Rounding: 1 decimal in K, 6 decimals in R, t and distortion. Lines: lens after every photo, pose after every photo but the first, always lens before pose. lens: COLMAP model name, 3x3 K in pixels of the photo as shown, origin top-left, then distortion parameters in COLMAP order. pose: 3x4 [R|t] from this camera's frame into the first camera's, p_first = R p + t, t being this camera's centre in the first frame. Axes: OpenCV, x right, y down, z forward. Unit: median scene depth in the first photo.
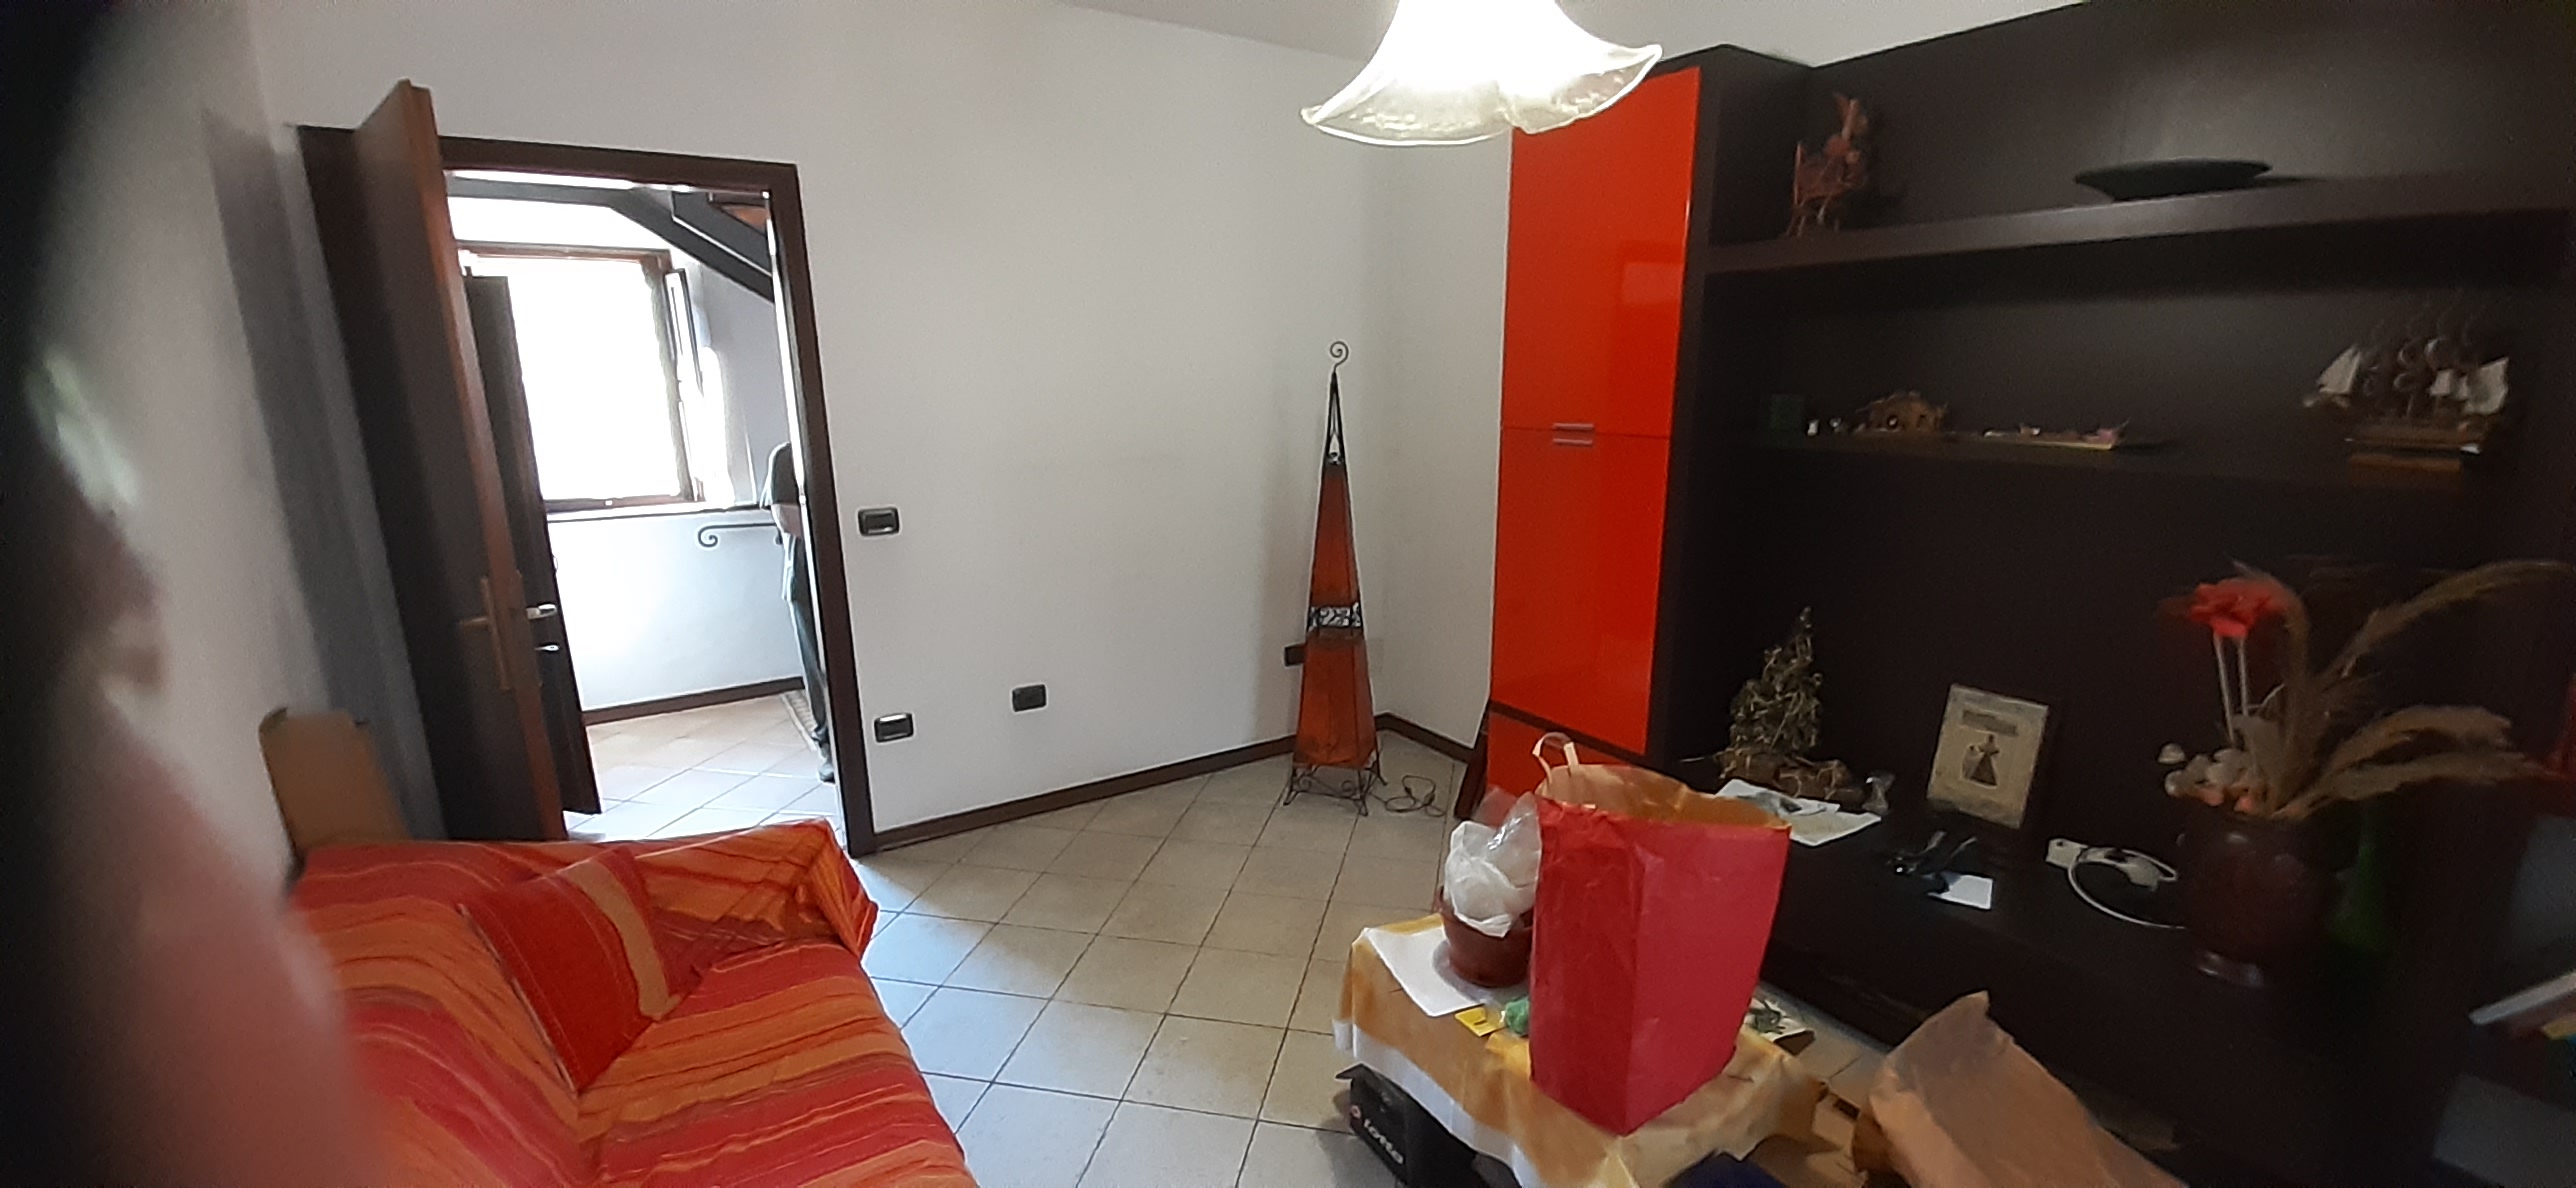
lens RADIAL K [[1049.4, 0, 1294.7], [0, 1049.4, 612.8], [0, 0, 1]] dist [0.023090, -0.015279]
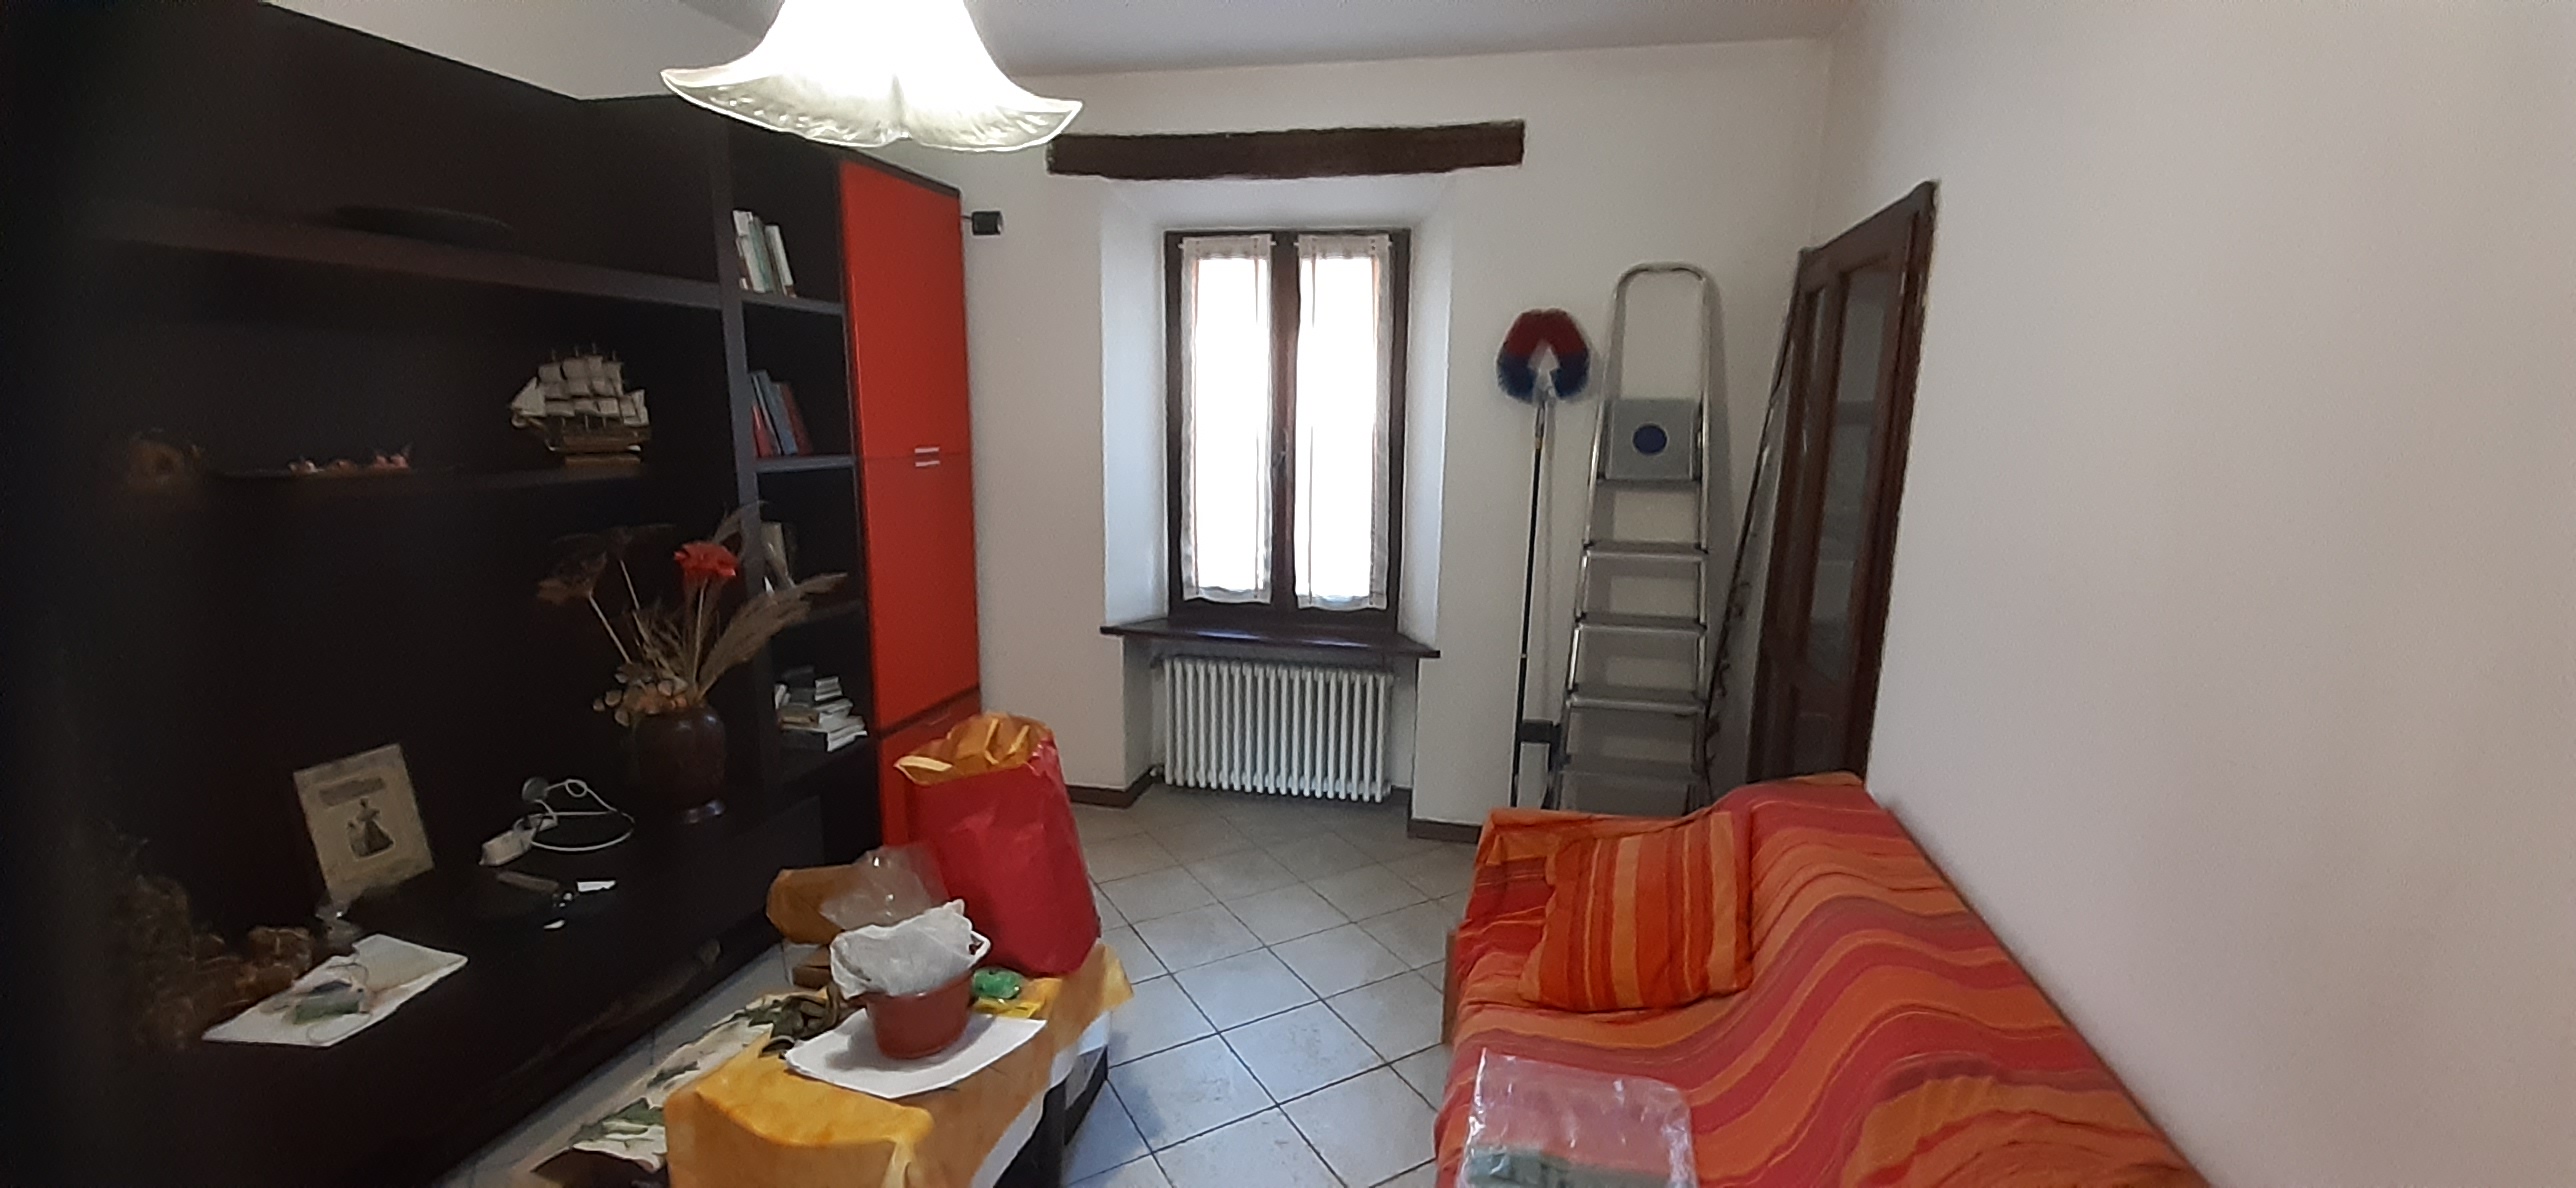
lens RADIAL K [[1049.4, 0, 1294.7], [0, 1049.4, 612.8], [0, 0, 1]] dist [0.023090, -0.015279]
pose [[-0.679980, -0.145433, 0.718663, -0.514228], [0.160224, 0.926974, 0.339187, -0.214311], [-0.715511, 0.345787, -0.607021, 0.939599]]
